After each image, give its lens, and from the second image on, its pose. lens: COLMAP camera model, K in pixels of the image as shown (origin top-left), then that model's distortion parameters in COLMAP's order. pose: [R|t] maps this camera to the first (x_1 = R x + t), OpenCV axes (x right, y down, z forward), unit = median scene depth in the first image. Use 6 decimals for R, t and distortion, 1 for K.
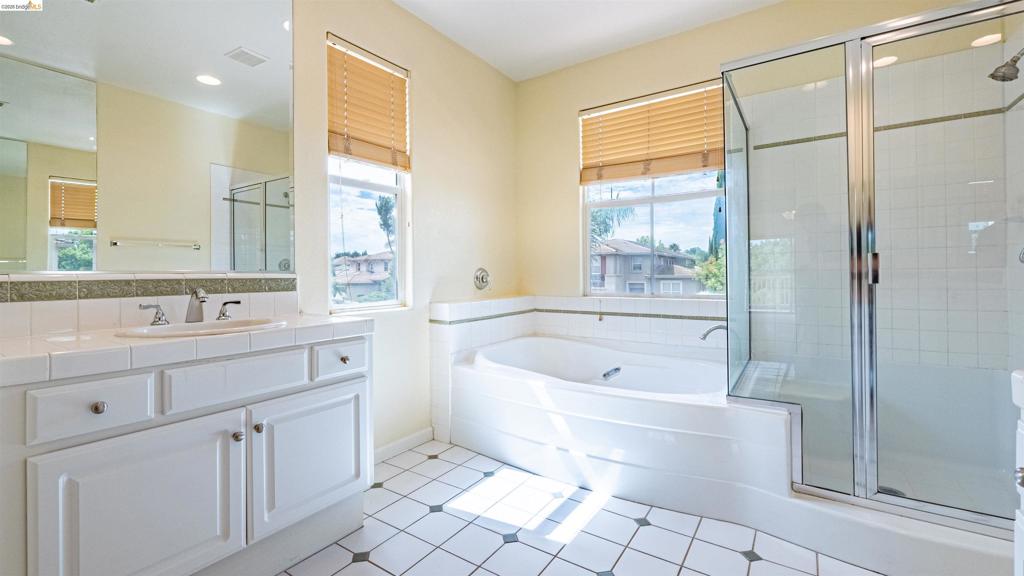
lens RADIAL K [[433.7, 0, 514.0], [0, 433.7, 279.5], [0, 0, 1]] dist [-0.004312, 0.000329]
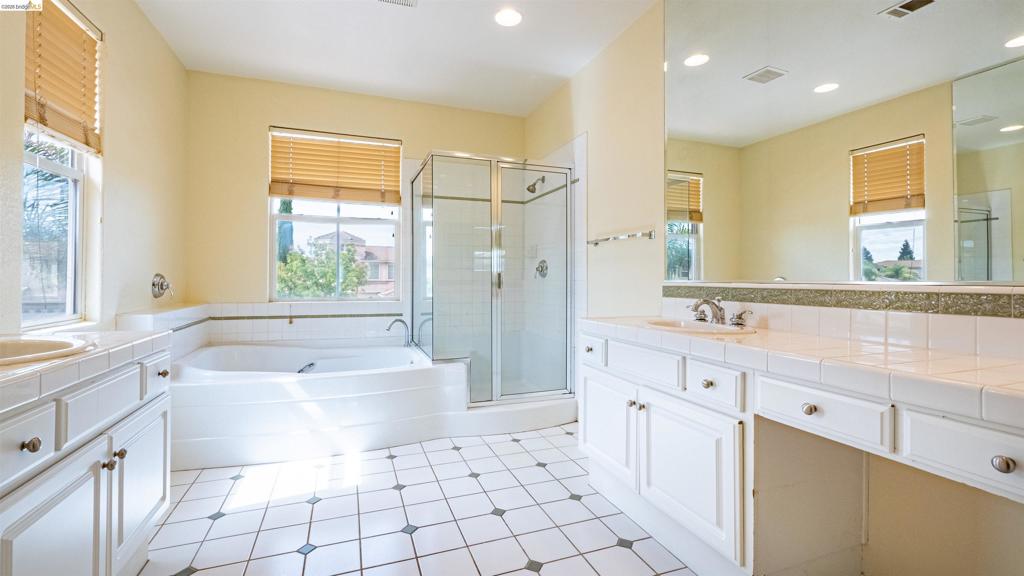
lens RADIAL K [[433.7, 0, 504.6], [0, 433.7, 282.5], [0, 0, 1]] dist [-0.004312, 0.000329]
pose [[0.583219, 0.004563, 0.812302, -0.428840], [-0.001946, 0.999989, -0.004220, -0.006205], [-0.812313, 0.000880, 0.583221, -0.089142]]
